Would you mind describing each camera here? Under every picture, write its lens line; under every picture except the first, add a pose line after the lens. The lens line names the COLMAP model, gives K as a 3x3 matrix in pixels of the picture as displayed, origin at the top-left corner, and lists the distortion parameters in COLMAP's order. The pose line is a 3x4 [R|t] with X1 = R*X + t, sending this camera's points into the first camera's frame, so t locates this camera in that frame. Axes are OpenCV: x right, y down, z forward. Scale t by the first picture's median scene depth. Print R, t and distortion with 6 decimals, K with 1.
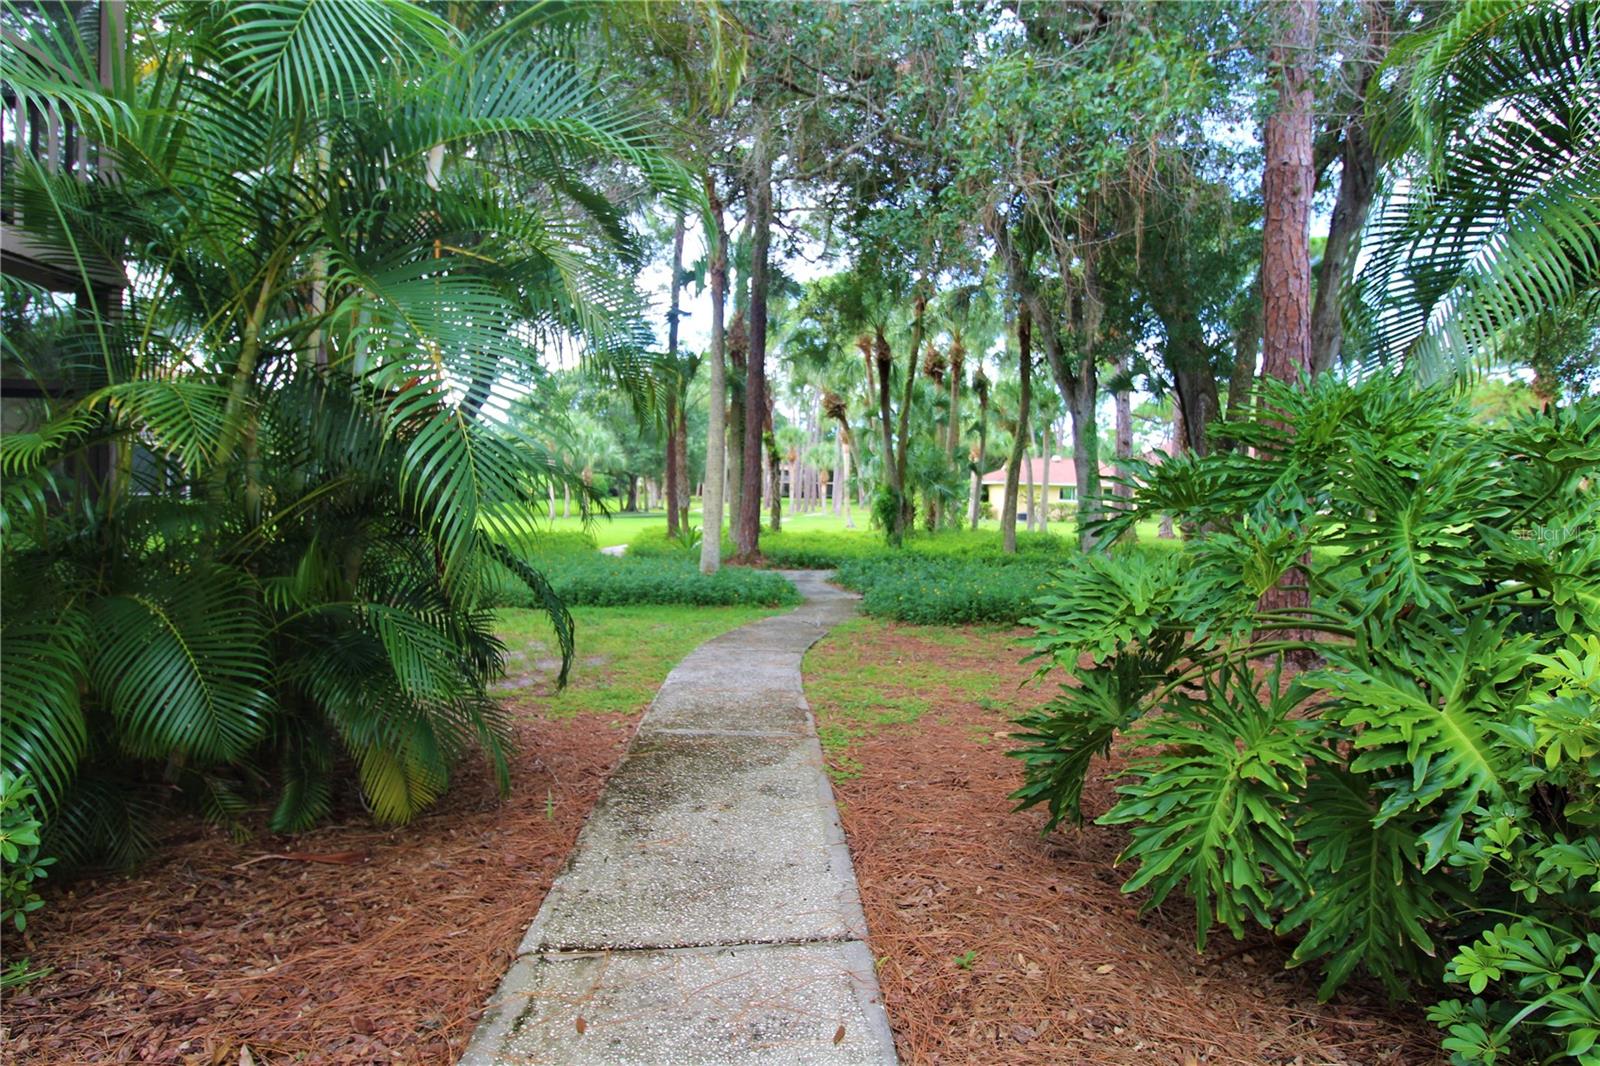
lens RADIAL K [[814.5, 0, 801.3], [0, 814.5, 533.2], [0, 0, 1]] dist [-0.000265, -0.000004]
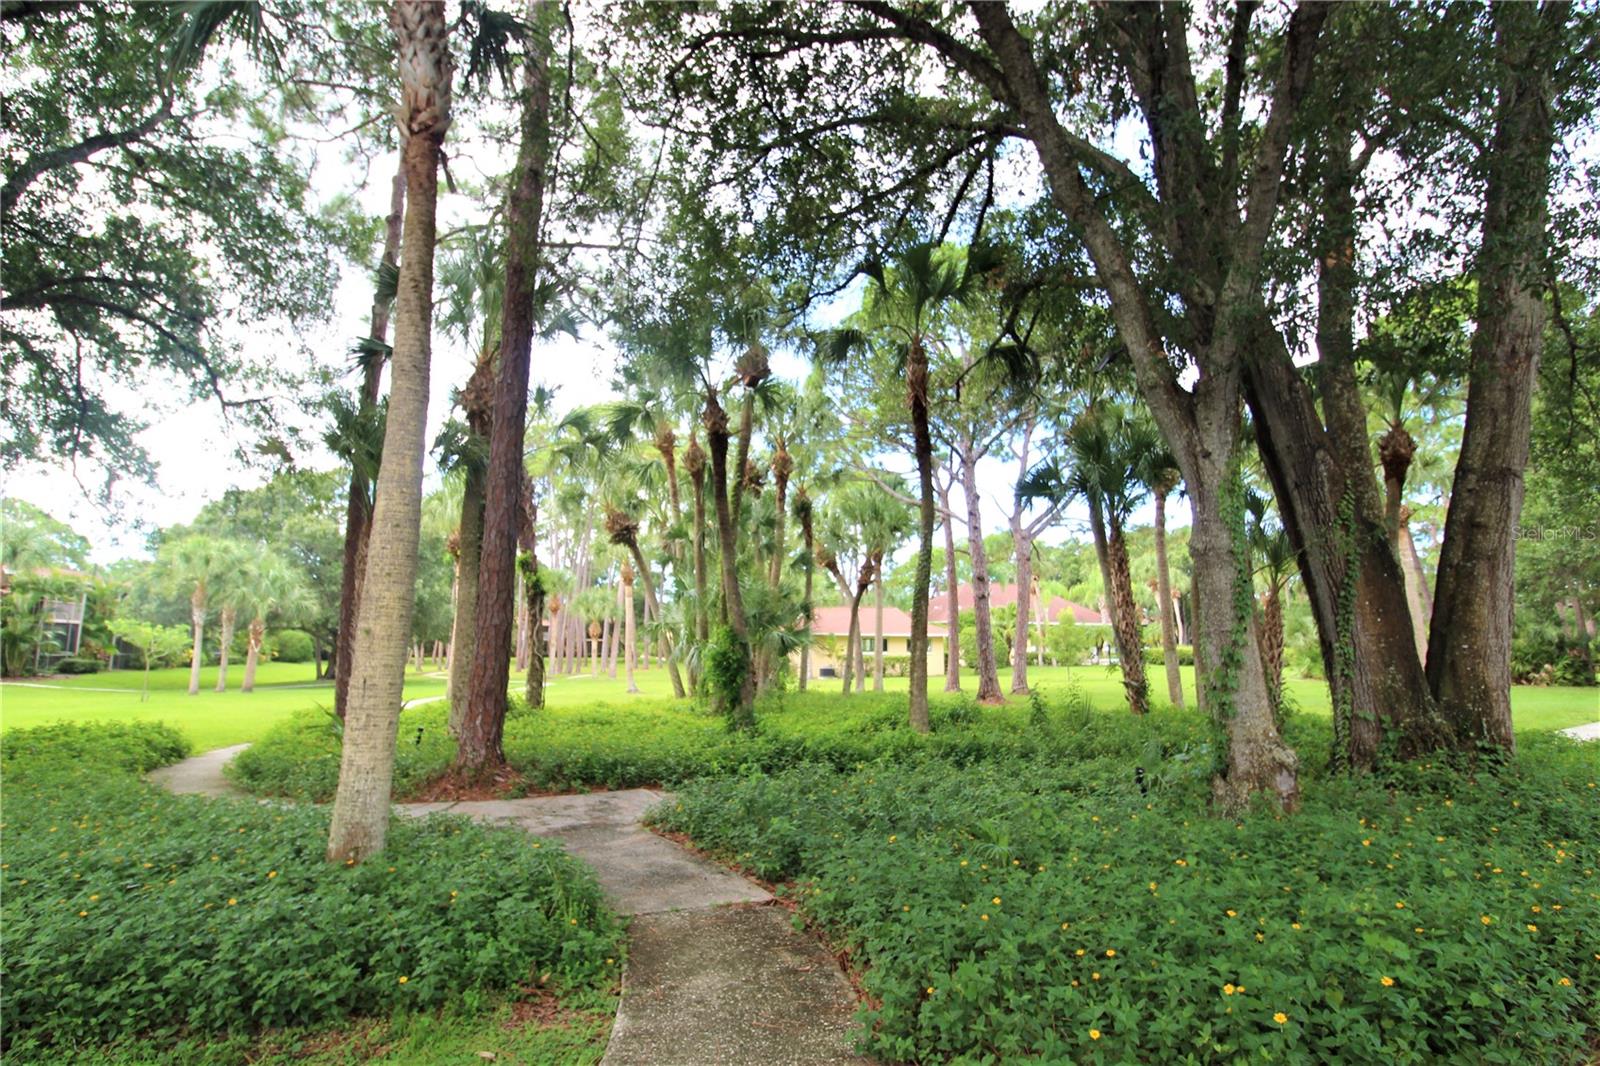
lens RADIAL K [[812.4, 0, 798.6], [0, 812.4, 529.6], [0, 0, 1]] dist [-0.021687, -0.000321]
pose [[0.959604, 0.021013, 0.280567, -0.014017], [0.034511, 0.980885, -0.191502, -0.010089], [-0.279228, 0.193449, 0.940537, 0.324390]]
